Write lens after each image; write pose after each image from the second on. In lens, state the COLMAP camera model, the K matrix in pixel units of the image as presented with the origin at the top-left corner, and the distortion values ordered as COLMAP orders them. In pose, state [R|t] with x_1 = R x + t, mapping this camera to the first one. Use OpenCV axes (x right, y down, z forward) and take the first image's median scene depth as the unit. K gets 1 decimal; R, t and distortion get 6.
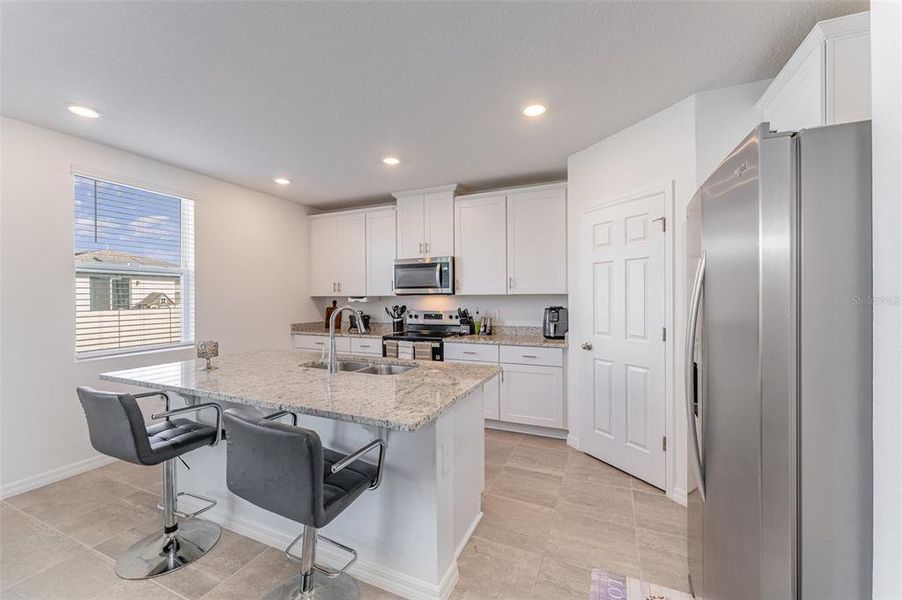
lens RADIAL K [[363.0, 0, 451.0], [0, 363.0, 300.0], [0, 0, 1]] dist [-0.000739, -0.000039]
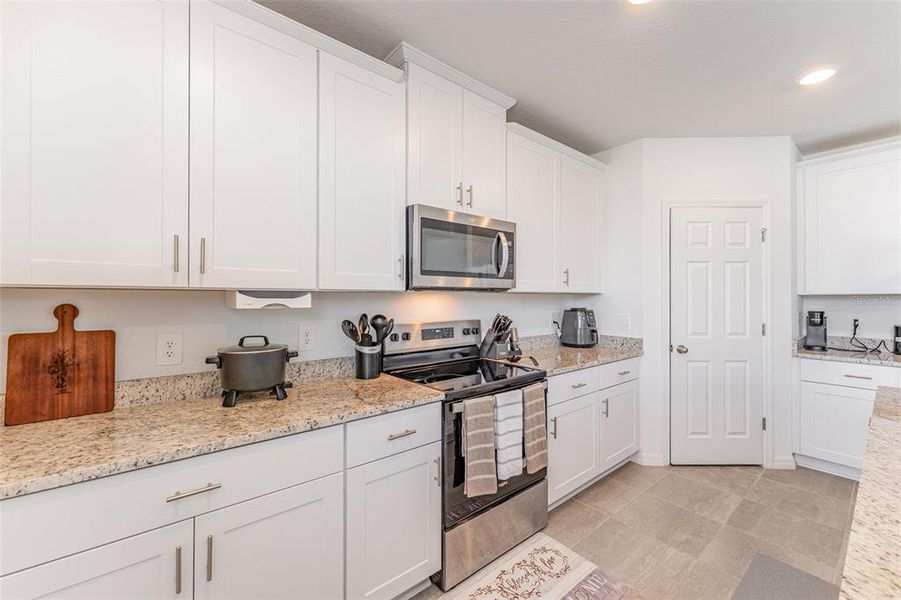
lens RADIAL K [[361.1, 0, 444.8], [0, 361.1, 298.3], [0, 0, 1]] dist [-0.000042, 0.000112]
pose [[0.454995, 0.001616, 0.890493, -0.529299], [0.002023, 0.999994, -0.002848, -0.002291], [-0.890492, 0.003098, 0.454989, 0.811411]]
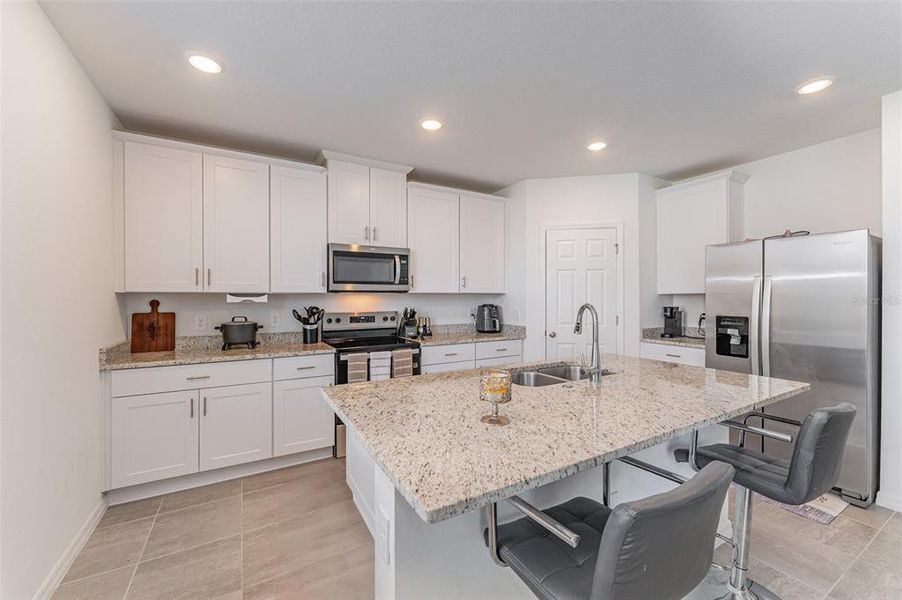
lens RADIAL K [[363.0, 0, 451.0], [0, 363.0, 300.0], [0, 0, 1]] dist [-0.000739, -0.000039]
pose [[0.587959, -0.005294, 0.808874, -0.624541], [0.002439, 0.999986, 0.004772, -0.000665], [-0.808887, -0.000832, 0.587963, 0.391550]]
